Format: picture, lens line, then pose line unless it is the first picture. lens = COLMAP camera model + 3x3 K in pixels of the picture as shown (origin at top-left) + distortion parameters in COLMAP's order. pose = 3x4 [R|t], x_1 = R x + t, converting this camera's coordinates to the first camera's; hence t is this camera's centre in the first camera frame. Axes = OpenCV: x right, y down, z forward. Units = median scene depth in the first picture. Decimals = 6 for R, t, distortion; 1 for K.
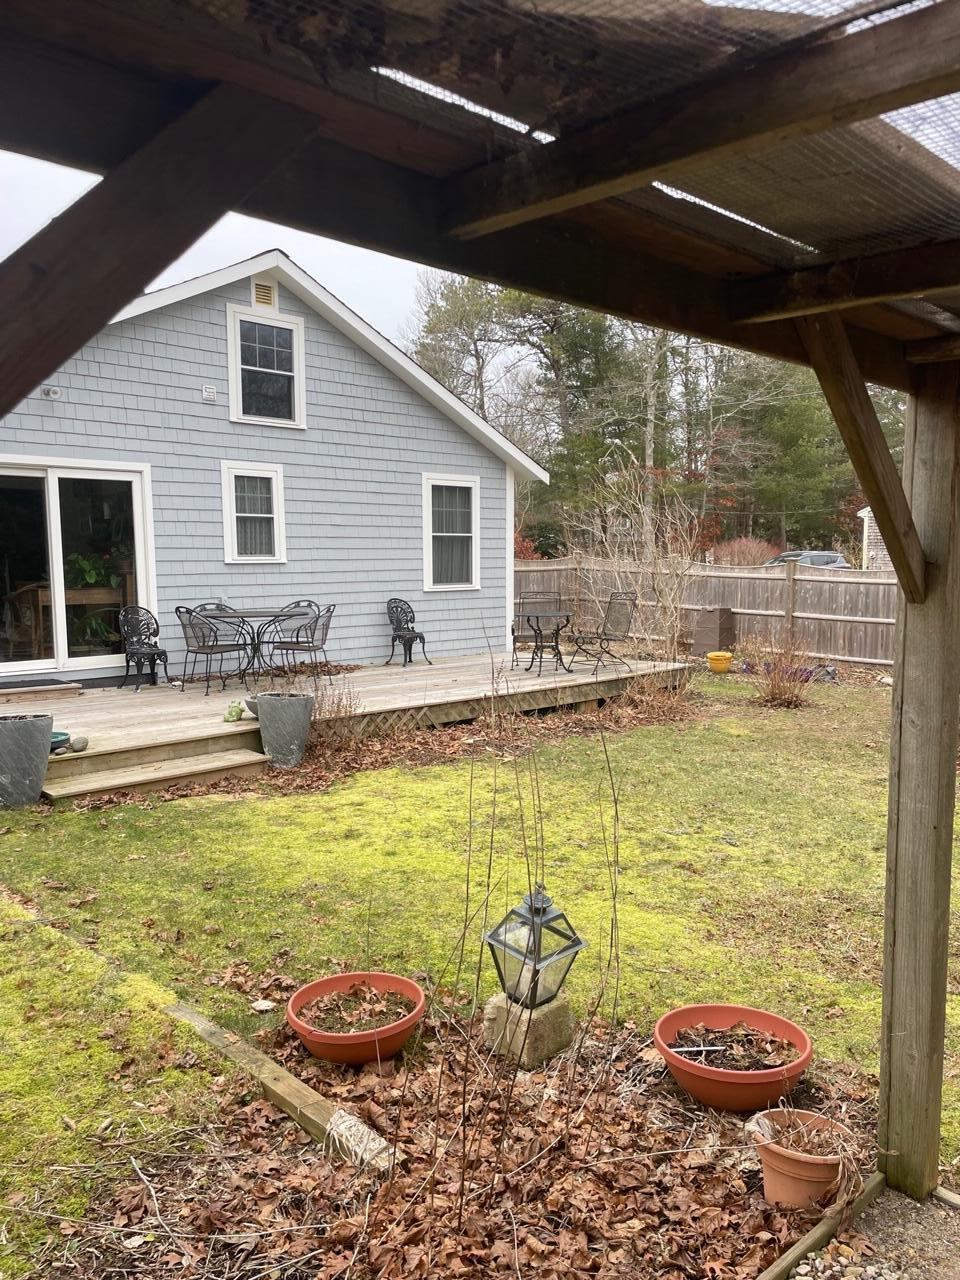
lens RADIAL K [[935.6, 0, 480.0], [0, 935.6, 640.0], [0, 0, 1]] dist [0.071674, -0.116332]
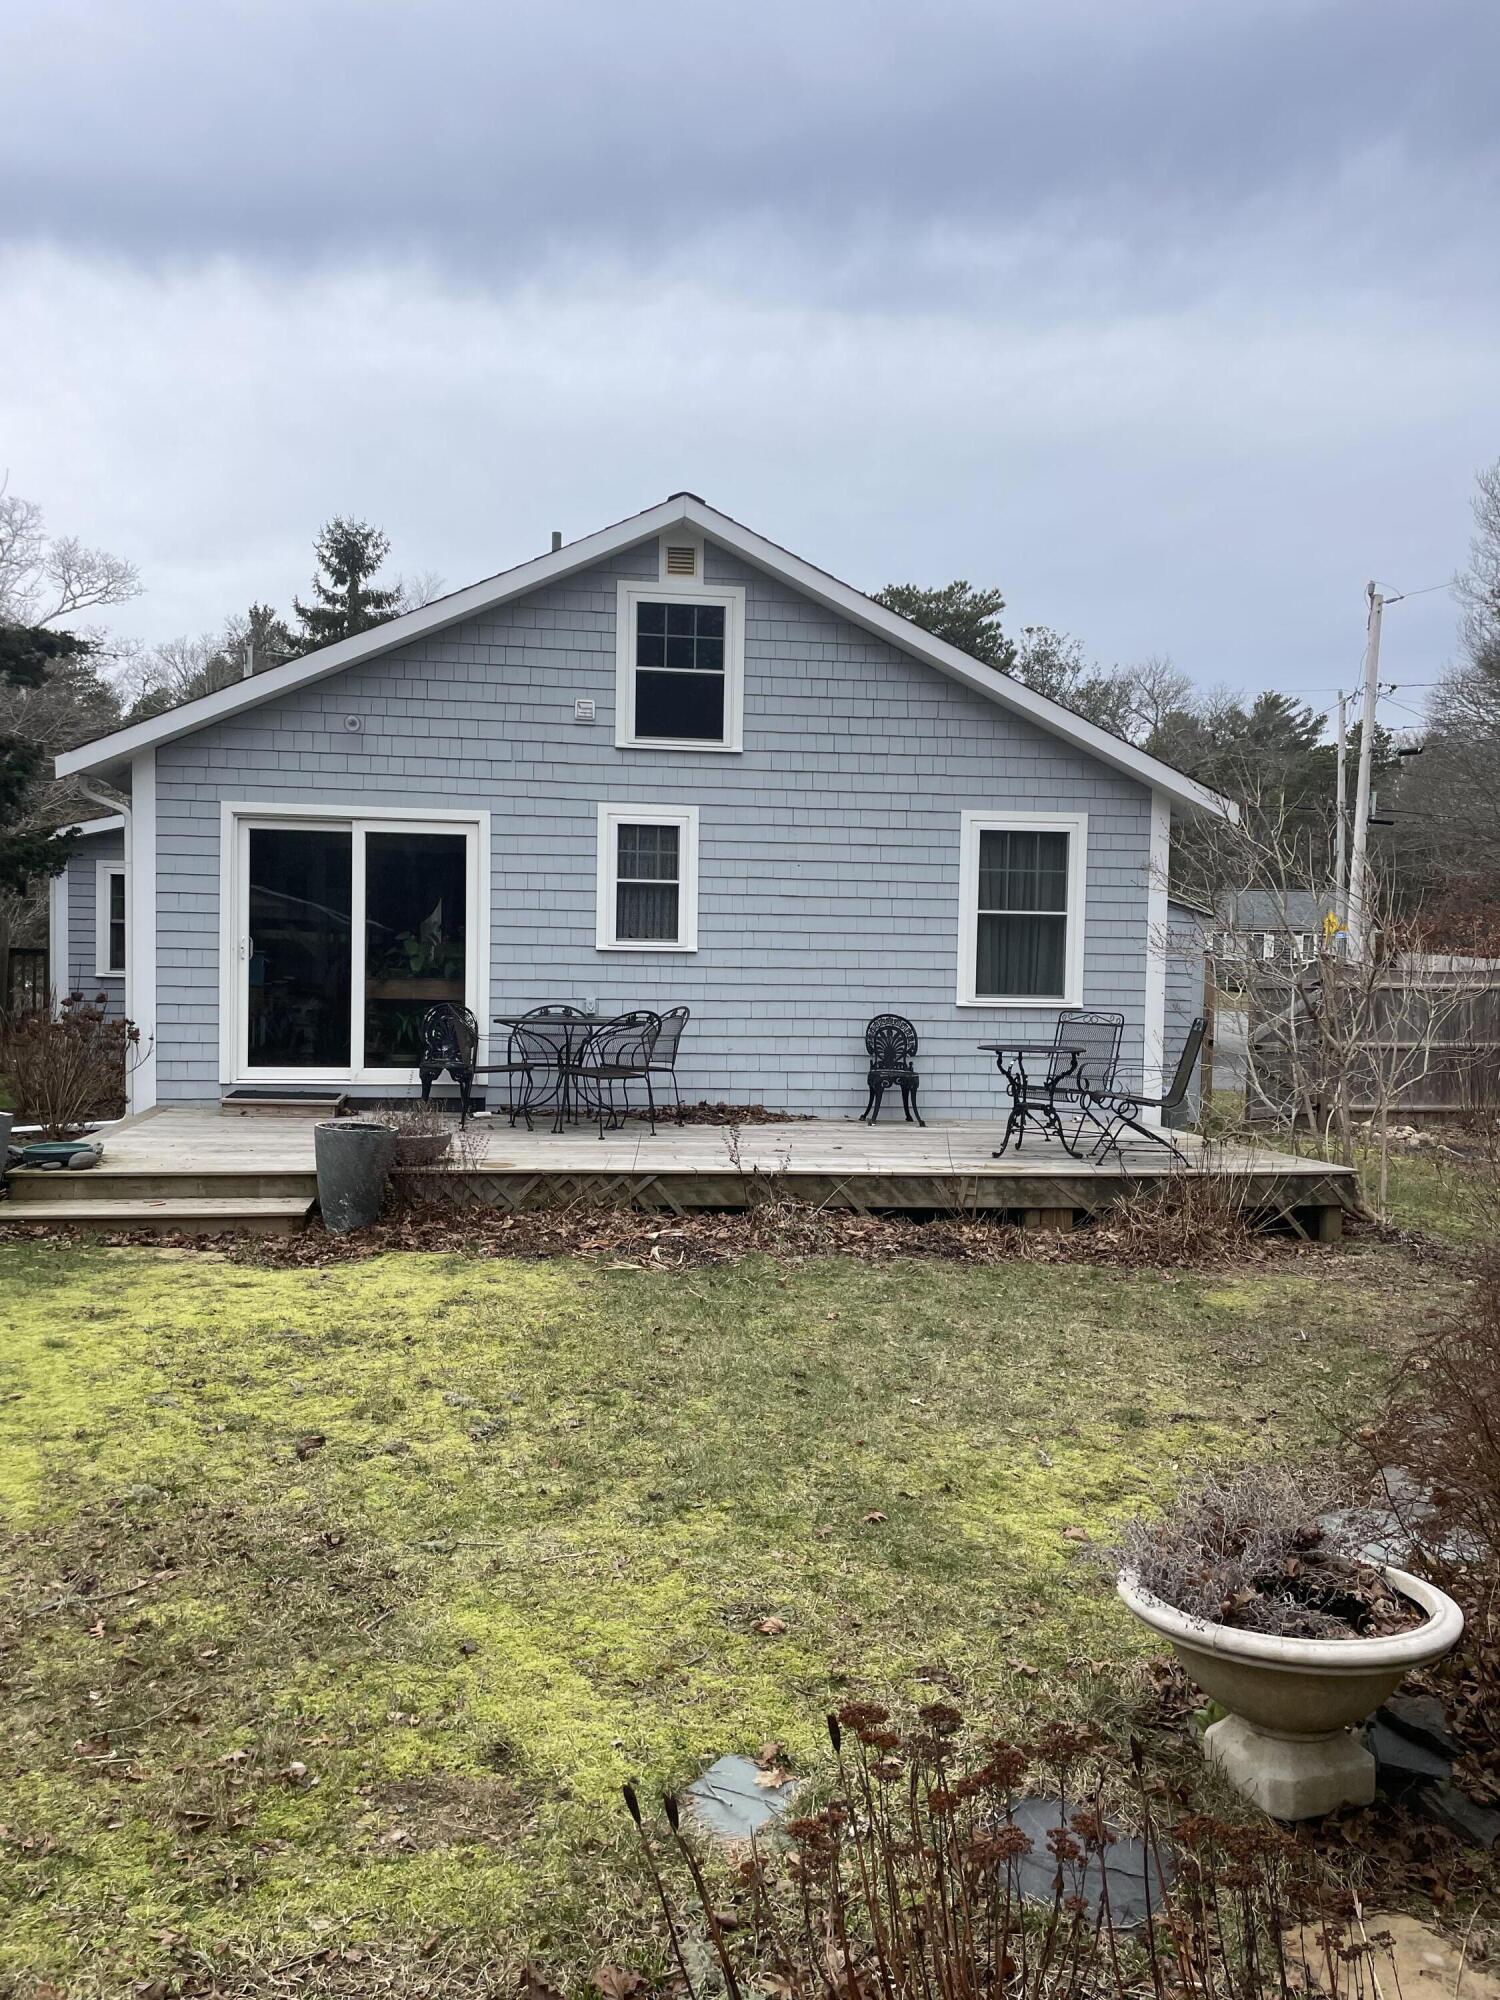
lens RADIAL K [[1461.8, 0, 750.0], [0, 1461.8, 1000.0], [0, 0, 1]] dist [0.071674, -0.116332]
pose [[0.822517, 0.035943, -0.567603, 0.434654], [-0.073450, 0.996357, -0.043344, -0.006171], [0.563977, 0.077341, 0.822161, 0.178036]]
